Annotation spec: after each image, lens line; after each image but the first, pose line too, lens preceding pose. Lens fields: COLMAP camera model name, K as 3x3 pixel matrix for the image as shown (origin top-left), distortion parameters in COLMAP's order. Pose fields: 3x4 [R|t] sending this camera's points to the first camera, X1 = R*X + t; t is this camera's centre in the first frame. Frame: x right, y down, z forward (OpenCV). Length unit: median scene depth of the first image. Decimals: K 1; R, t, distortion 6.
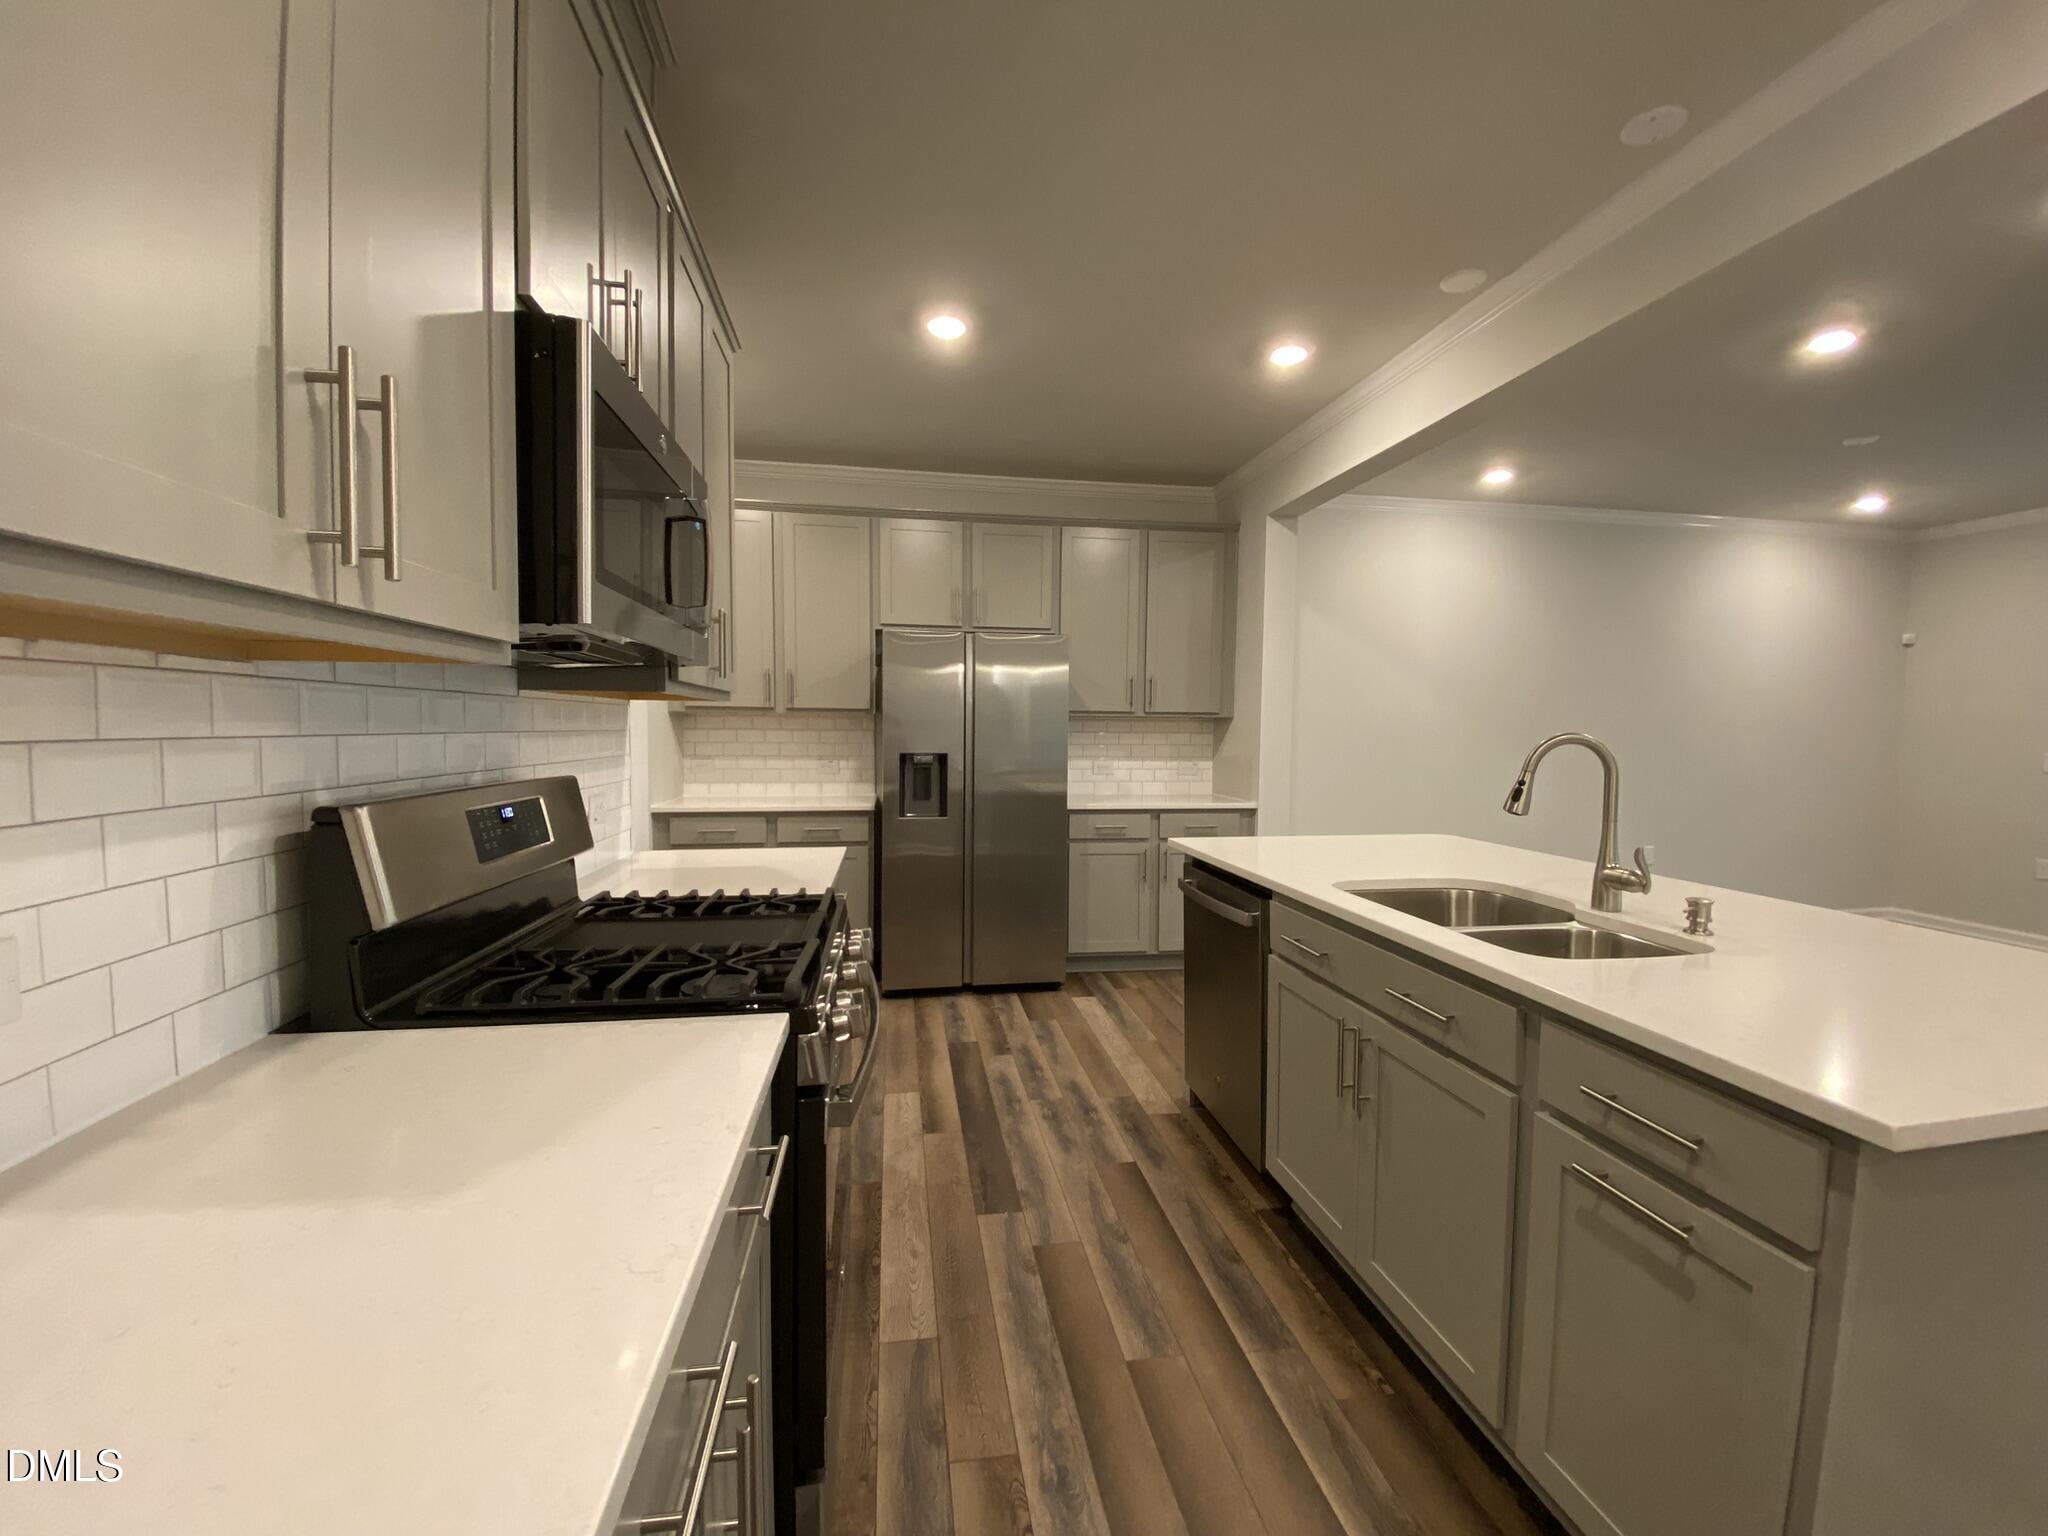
lens RADIAL K [[820.6, 0, 1035.8], [0, 820.6, 770.8], [0, 0, 1]] dist [0.002486, 0.000071]
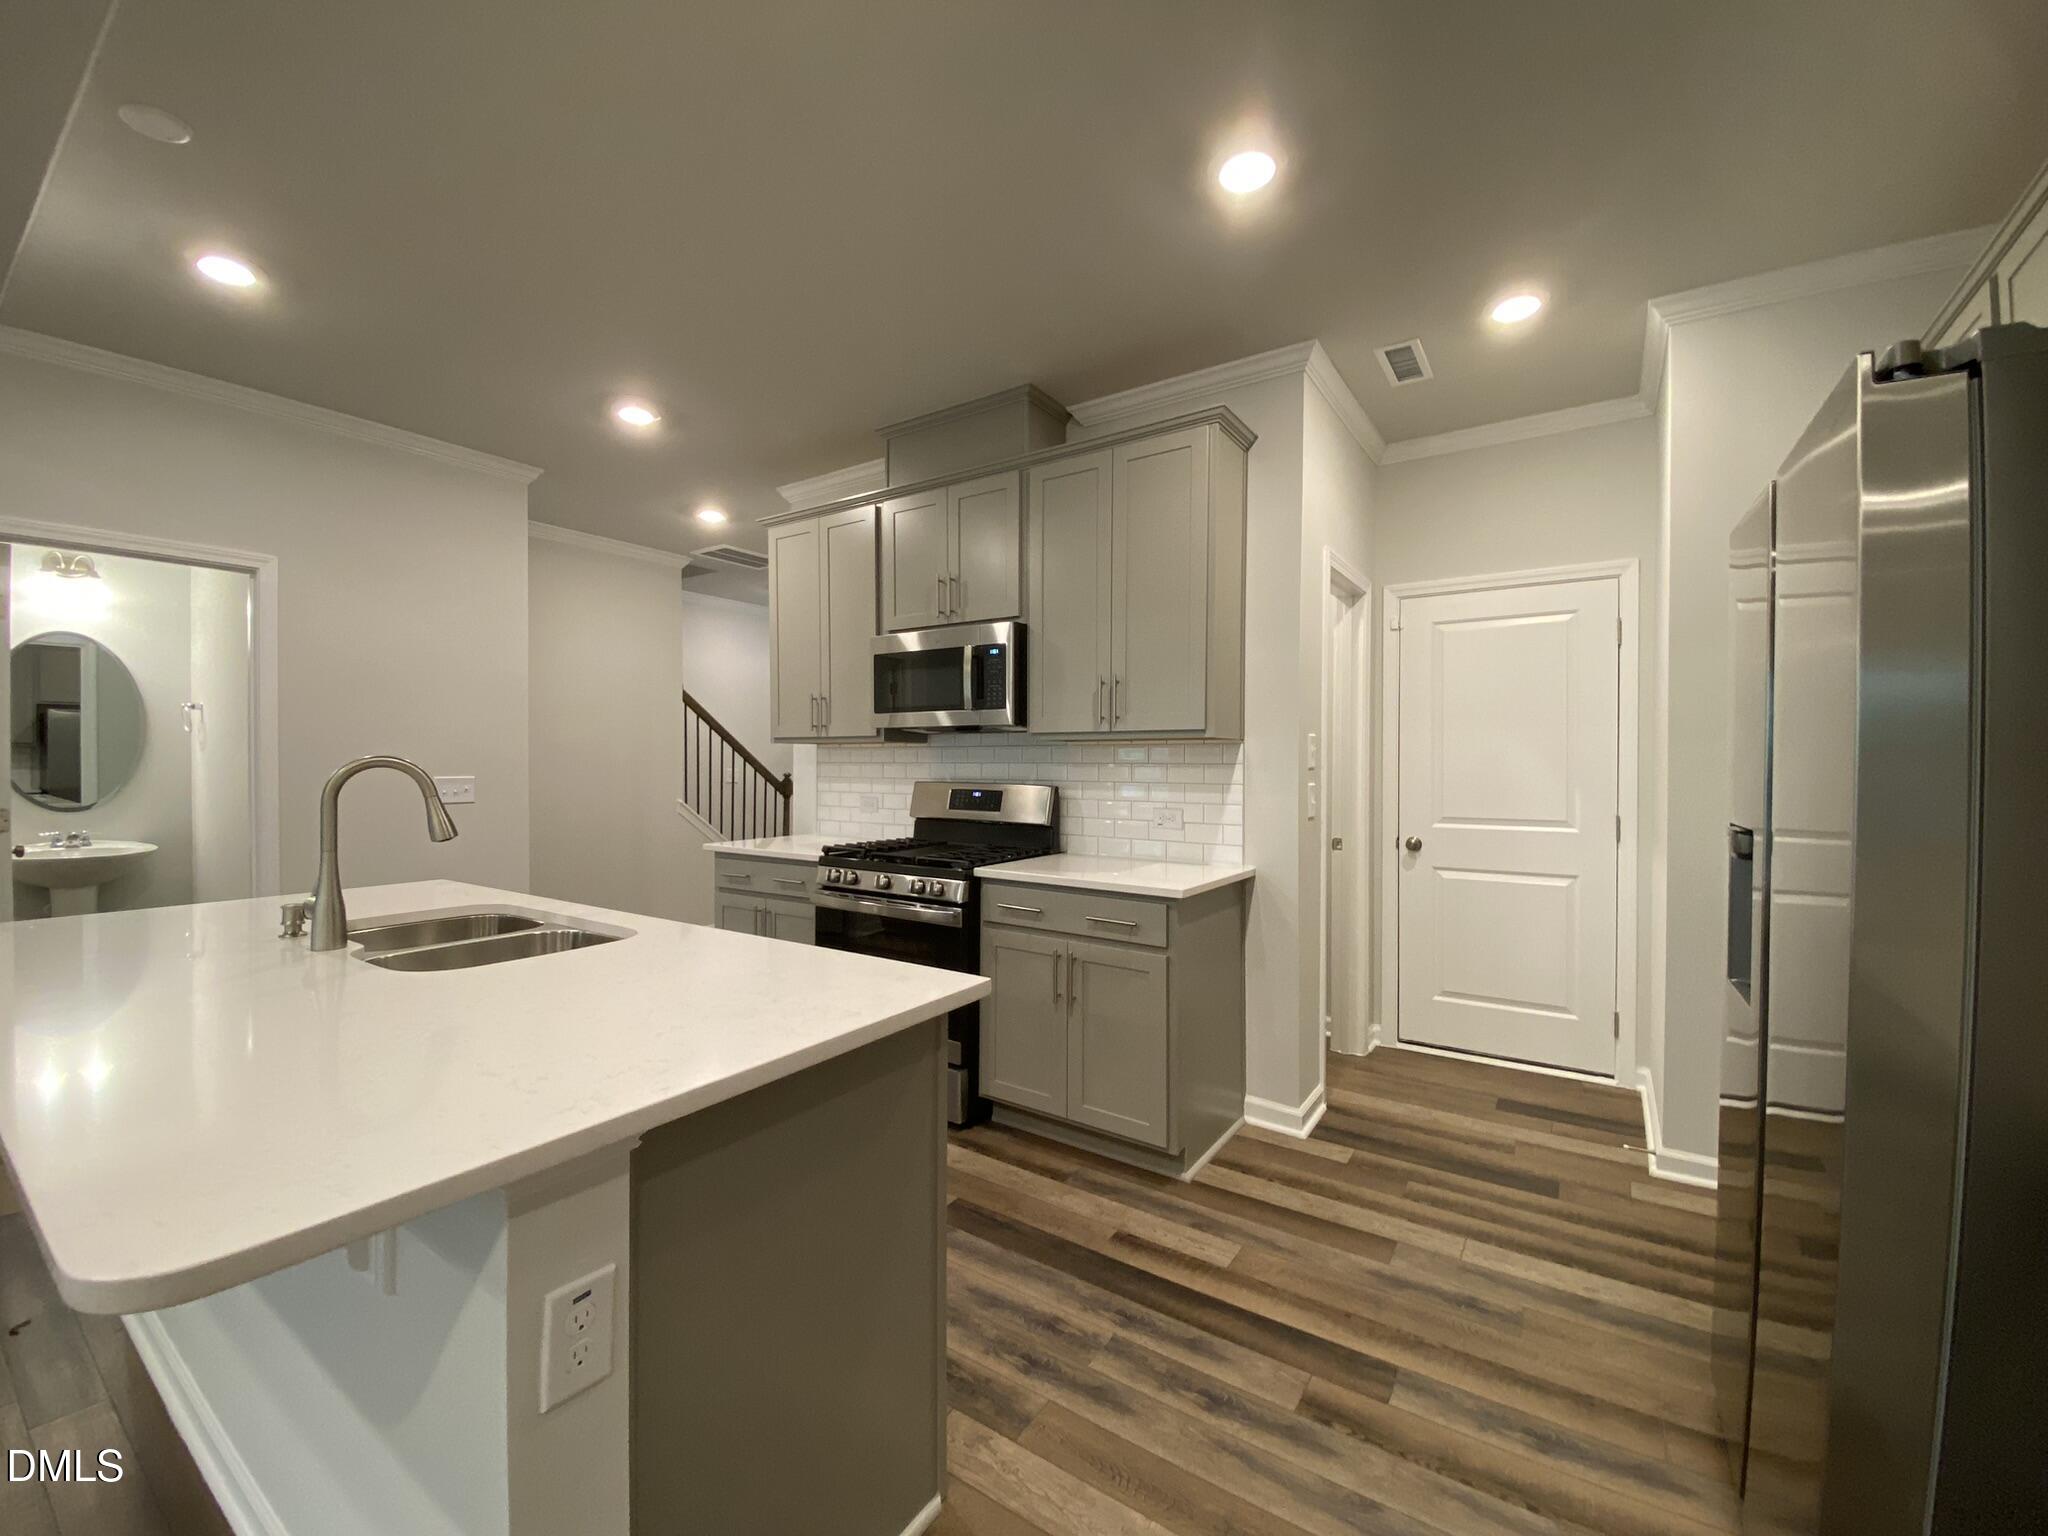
lens RADIAL K [[833.4, 0, 1007.9], [0, 833.4, 762.9], [0, 0, 1]] dist [0.012254, -0.000238]
pose [[-0.704593, -0.006724, -0.709580, 0.453224], [-0.045206, 0.998349, 0.035428, -0.058087], [0.708171, 0.057040, -0.703734, 1.195520]]
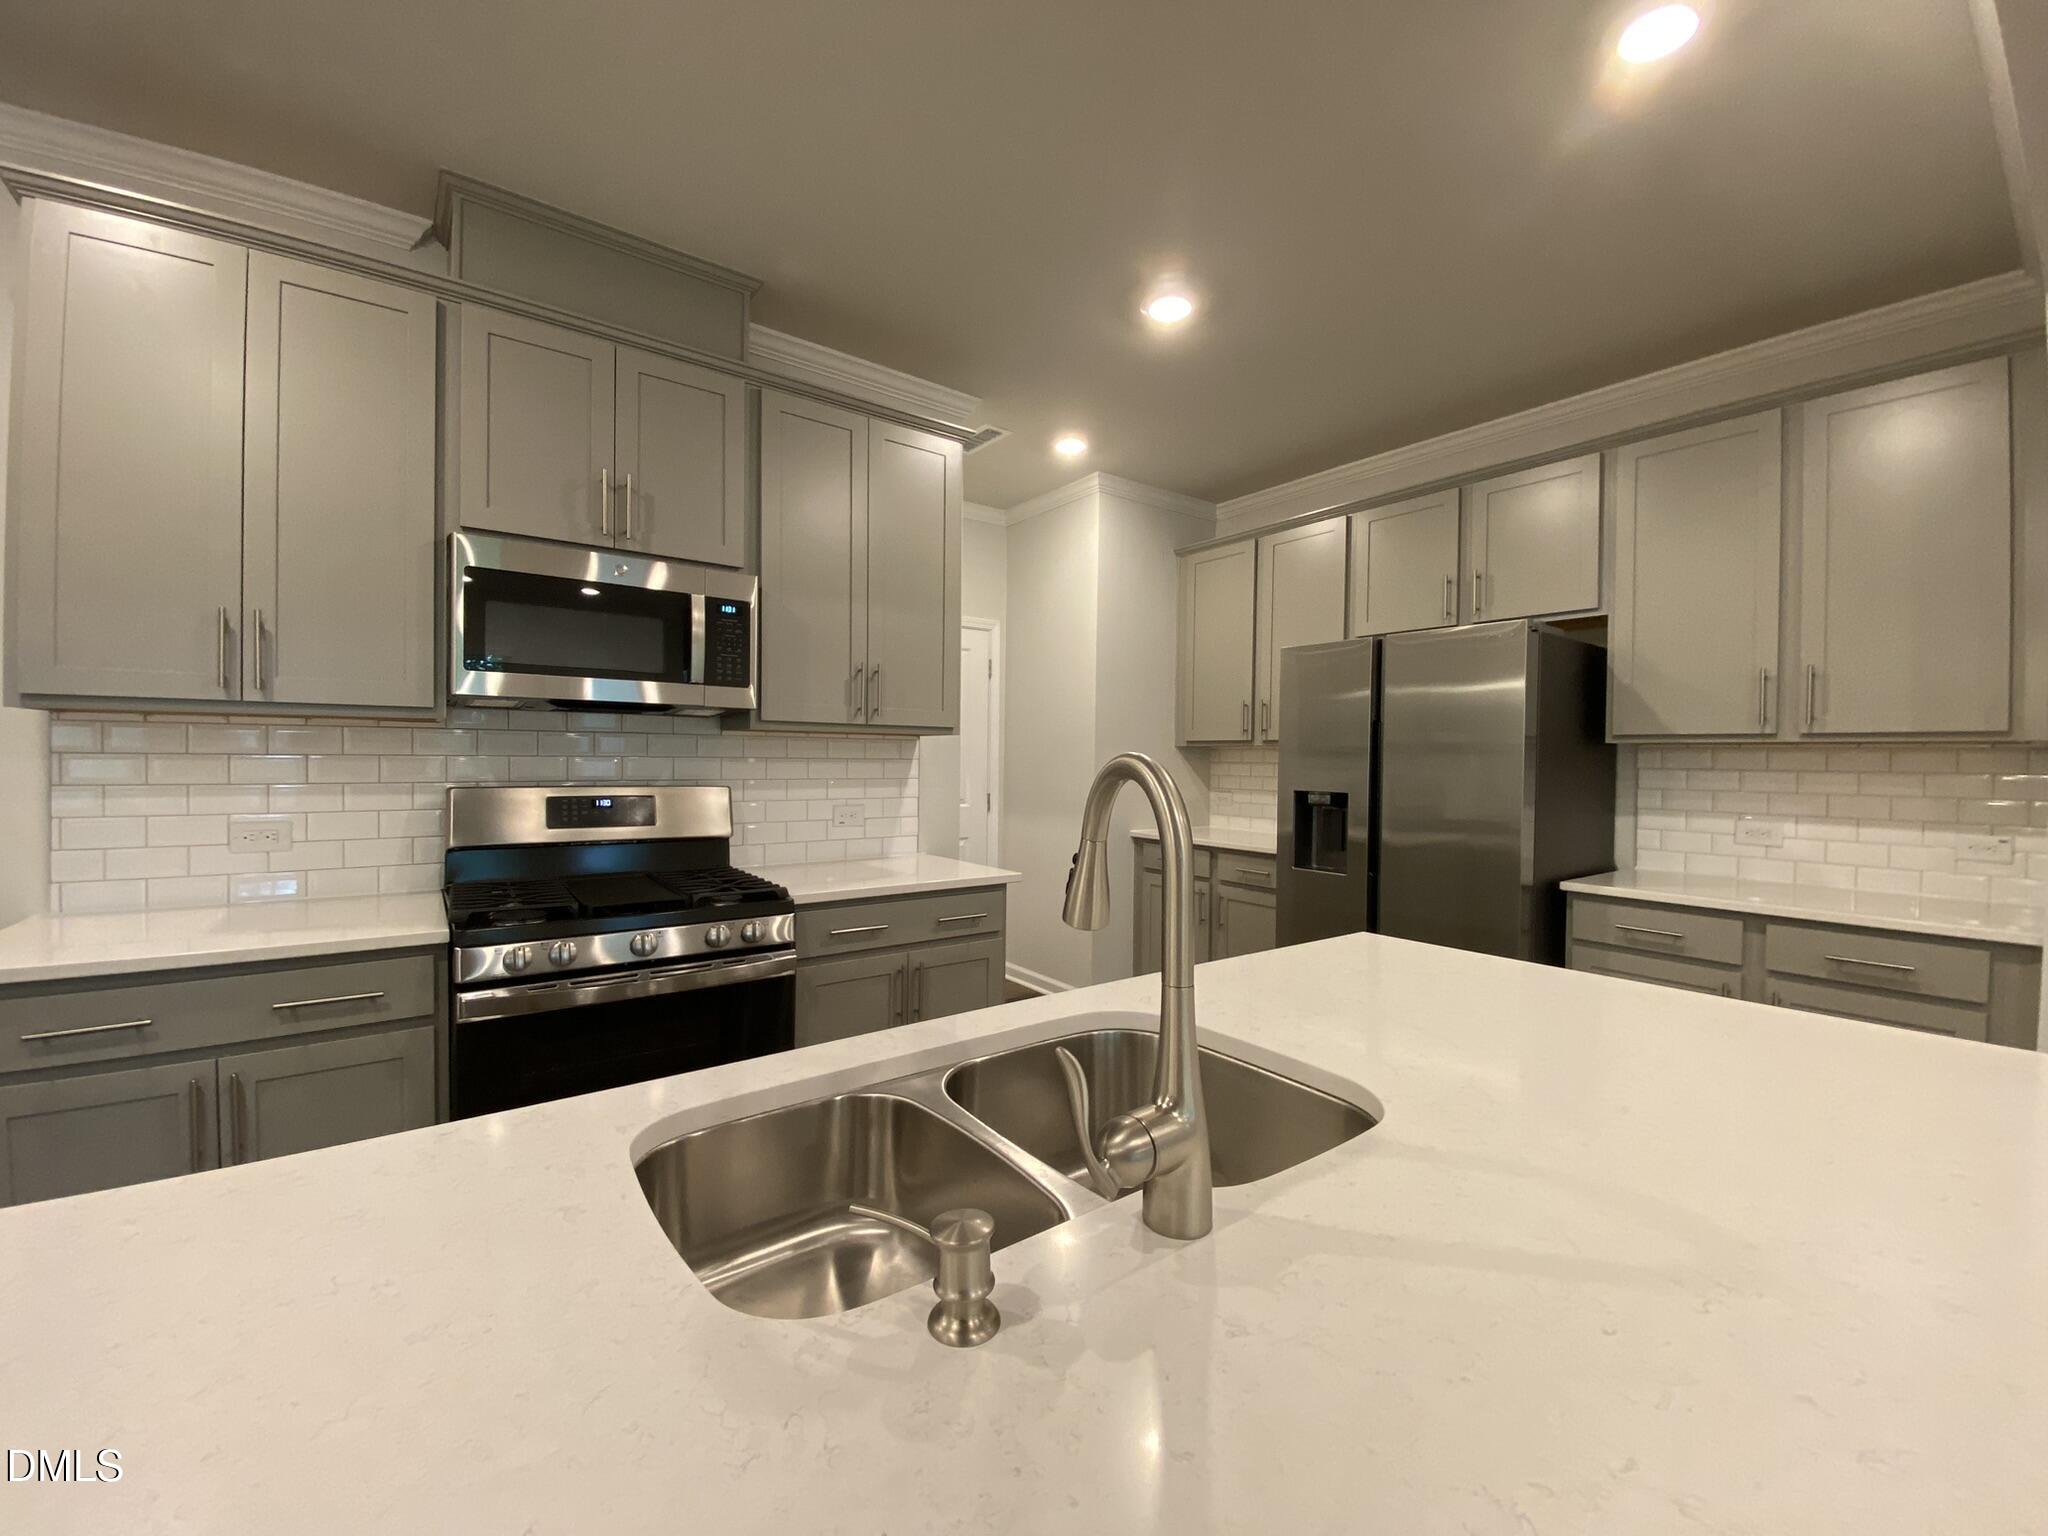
lens RADIAL K [[833.4, 0, 1004.8], [0, 833.4, 764.6], [0, 0, 1]] dist [0.012254, -0.000238]
pose [[0.453480, 0.004429, -0.891256, 0.538882], [-0.054373, 0.998262, -0.022705, -0.014435], [0.889607, 0.058757, 0.452932, 0.401916]]
